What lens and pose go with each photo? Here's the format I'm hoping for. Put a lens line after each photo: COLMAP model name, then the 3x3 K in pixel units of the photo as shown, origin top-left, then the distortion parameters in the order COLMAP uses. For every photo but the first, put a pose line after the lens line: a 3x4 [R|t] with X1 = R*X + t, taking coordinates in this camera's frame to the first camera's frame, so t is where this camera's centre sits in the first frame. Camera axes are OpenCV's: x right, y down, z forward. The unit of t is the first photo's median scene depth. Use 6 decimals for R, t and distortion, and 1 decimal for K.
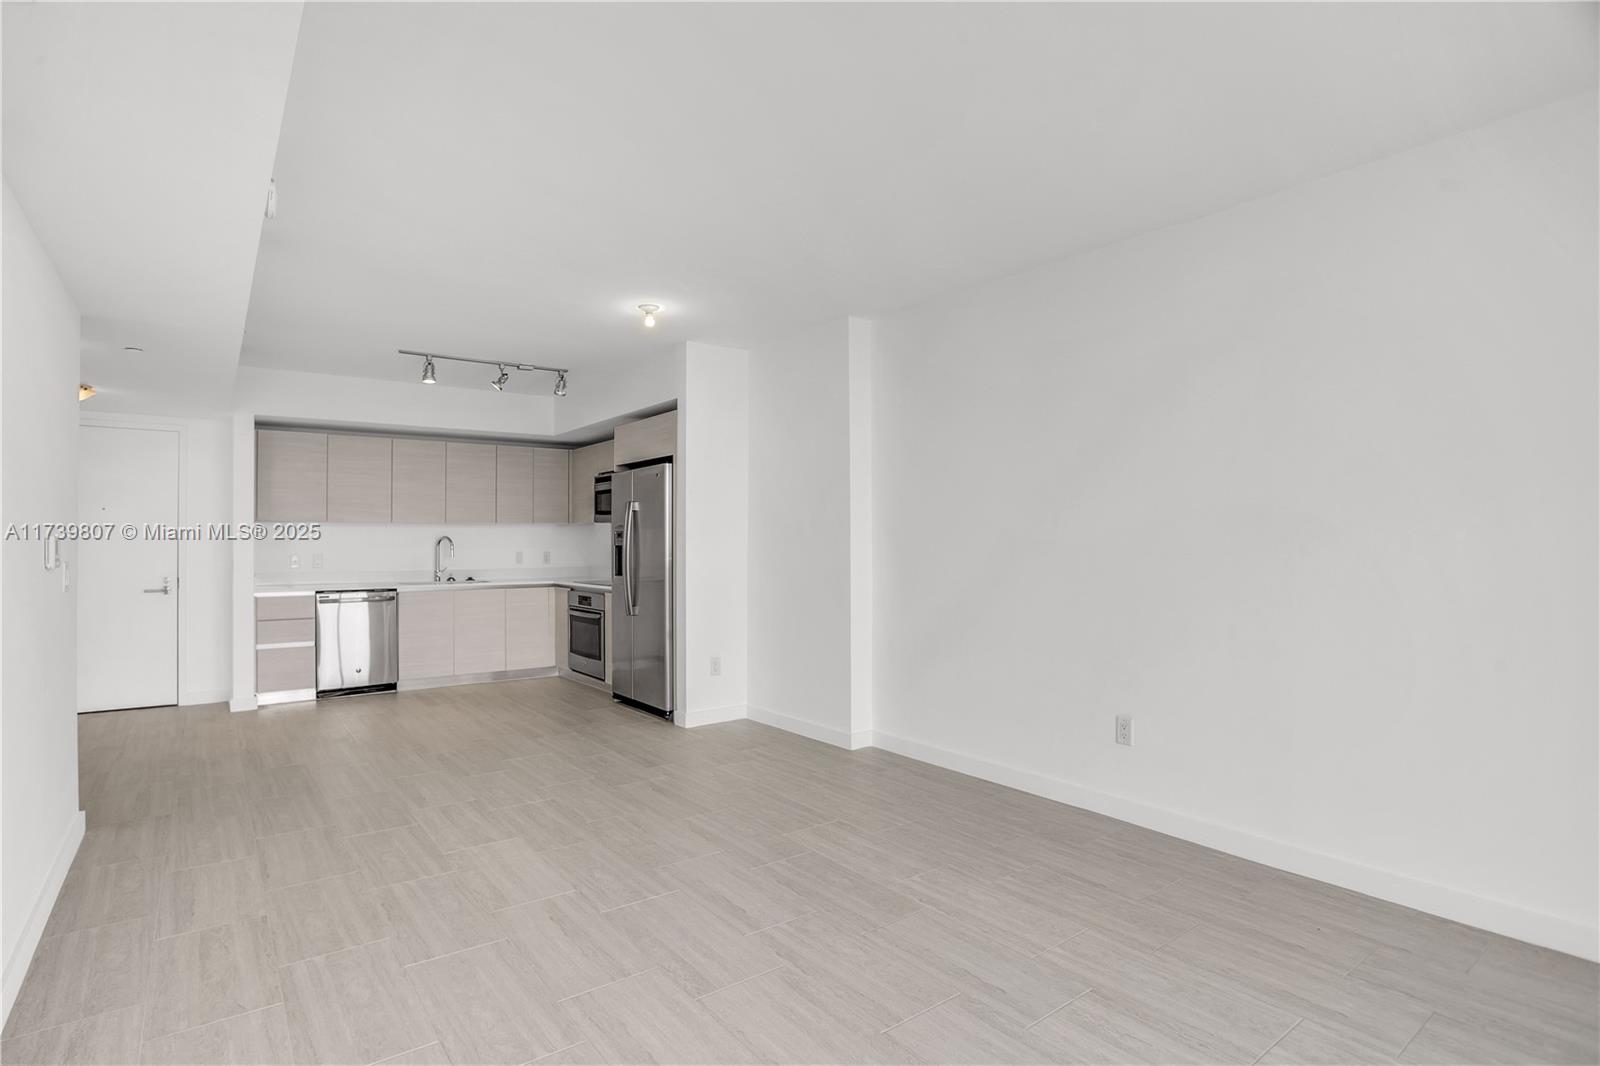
lens RADIAL K [[797.0, 0, 753.3], [0, 797.0, 535.2], [0, 0, 1]] dist [-0.043203, 0.018131]
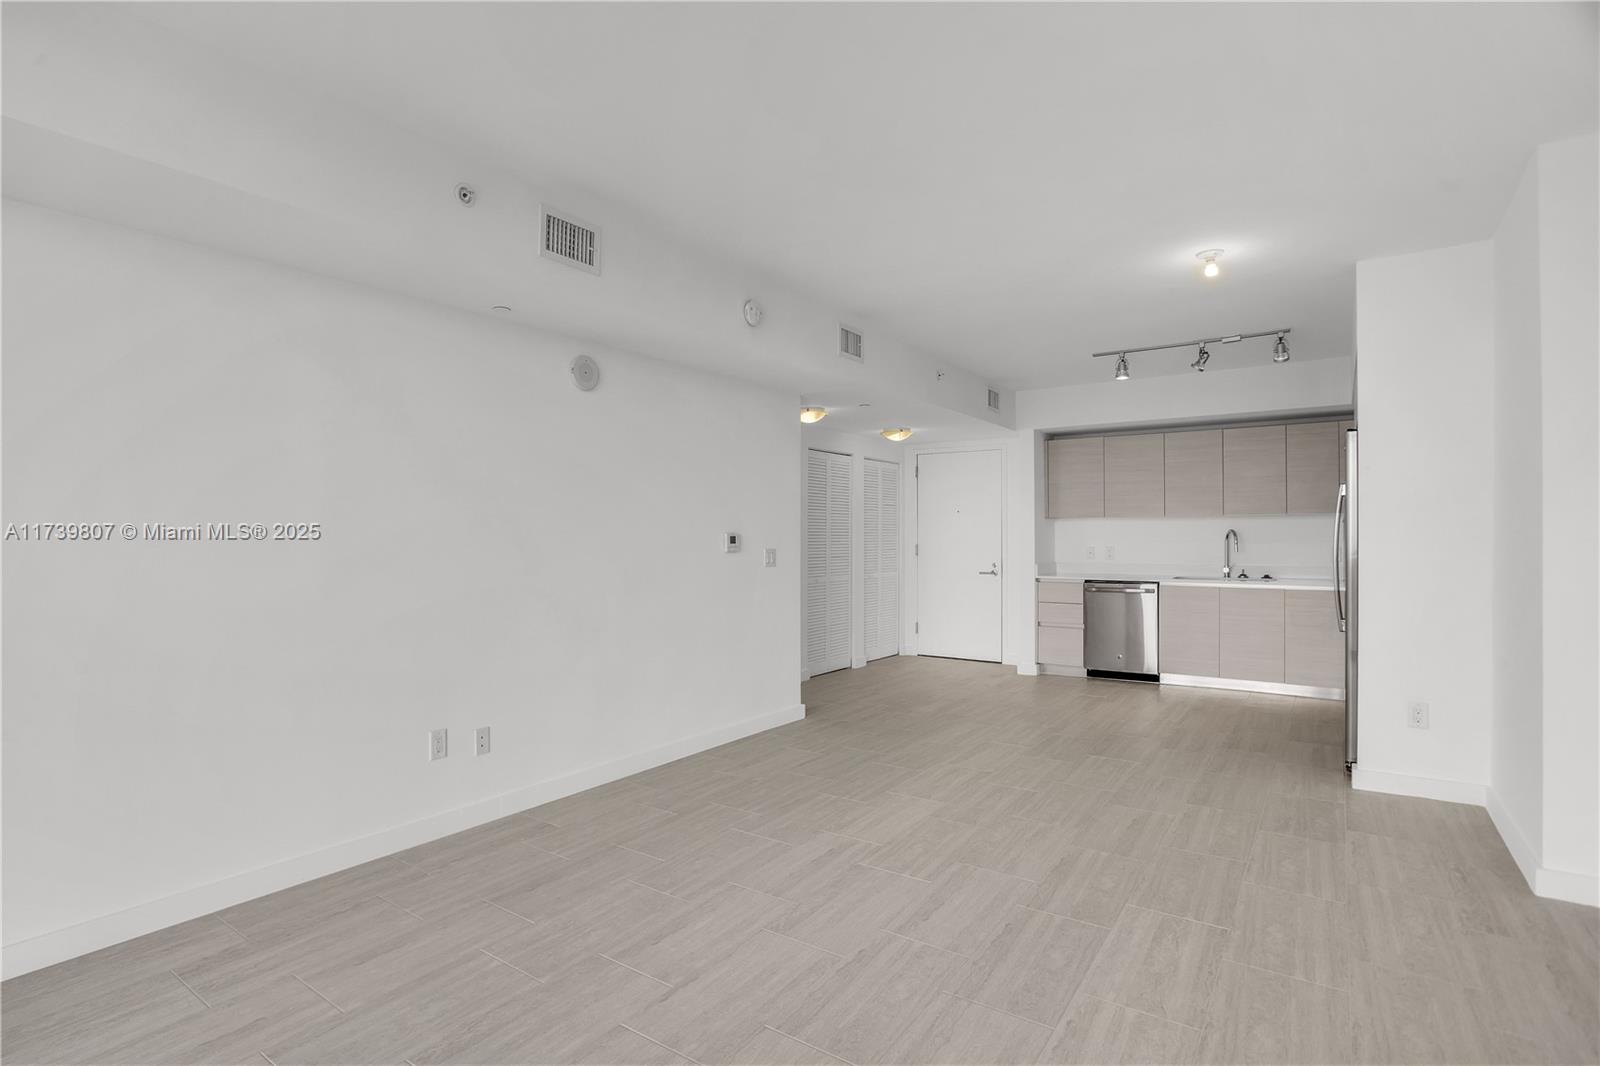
lens RADIAL K [[786.5, 0, 781.8], [0, 786.5, 544.2], [0, 0, 1]] dist [-0.003367, 0.000881]
pose [[0.353799, 0.011039, -0.935256, 0.349582], [0.009310, 0.999839, 0.015323, -0.000967], [0.935275, -0.014129, 0.353639, 0.211862]]
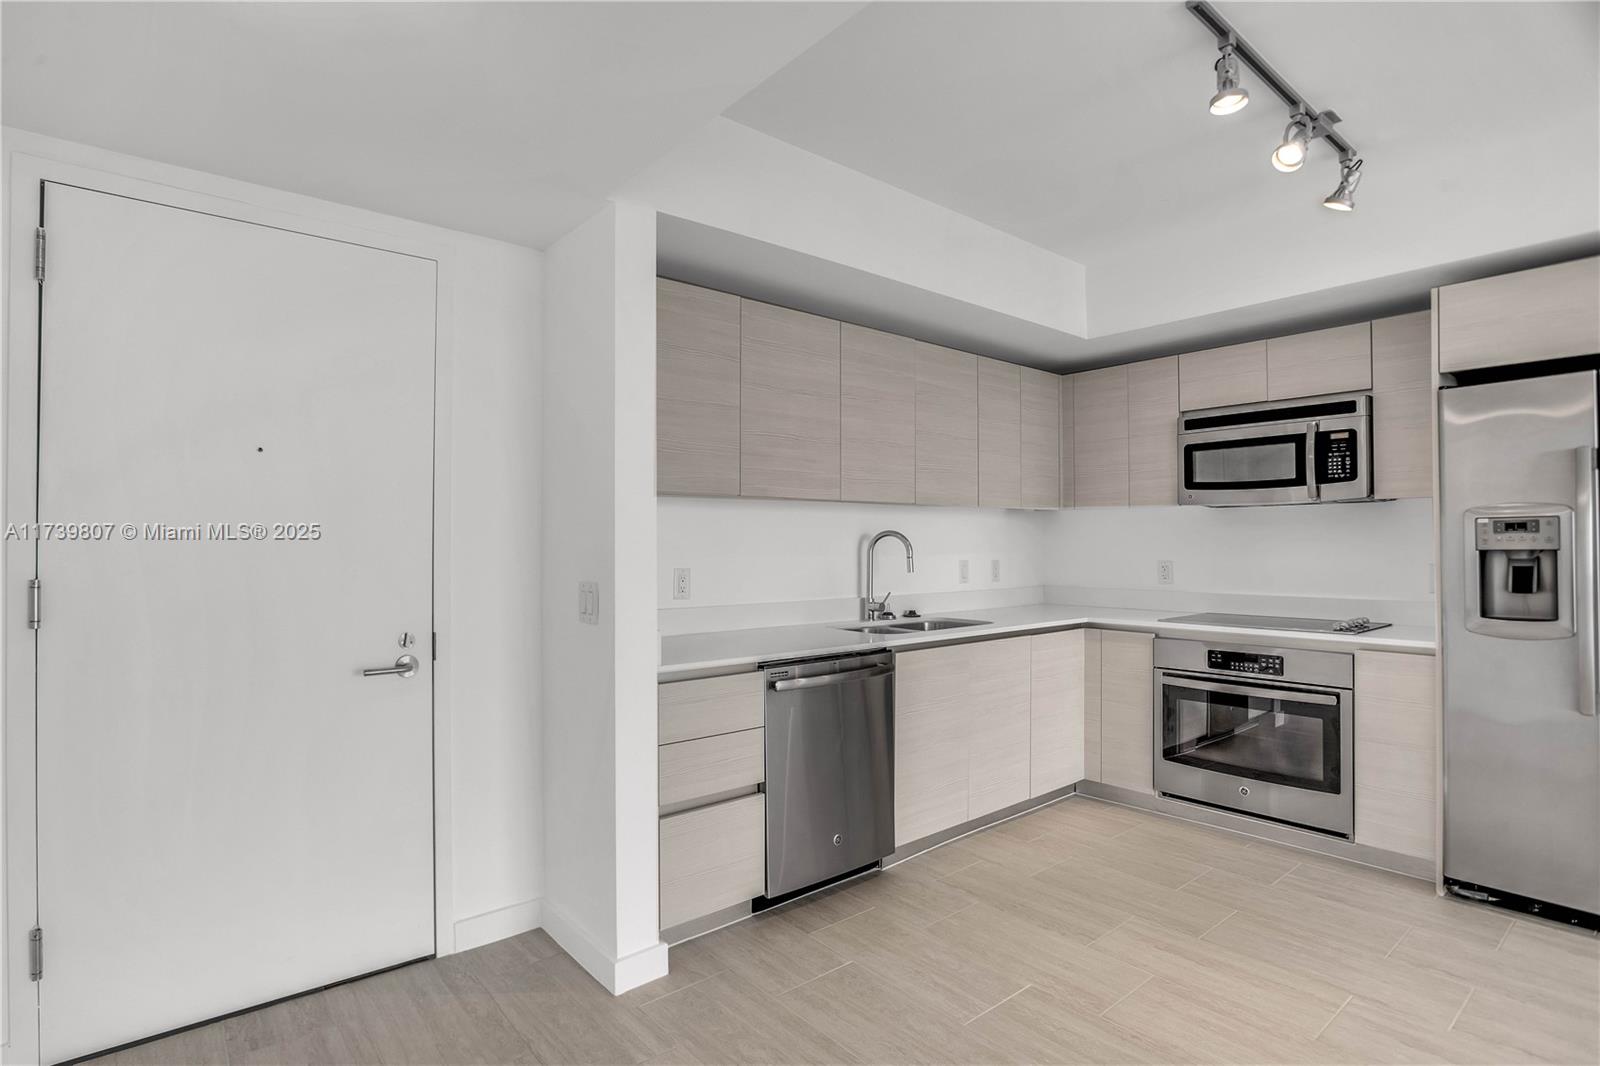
lens RADIAL K [[797.0, 0, 753.3], [0, 797.0, 535.2], [0, 0, 1]] dist [-0.043203, 0.018131]
pose [[0.997475, 0.000121, 0.071024, -0.615922], [0.000092, 0.999996, -0.002993, 0.006371], [-0.071024, 0.002992, 0.997470, 0.605201]]
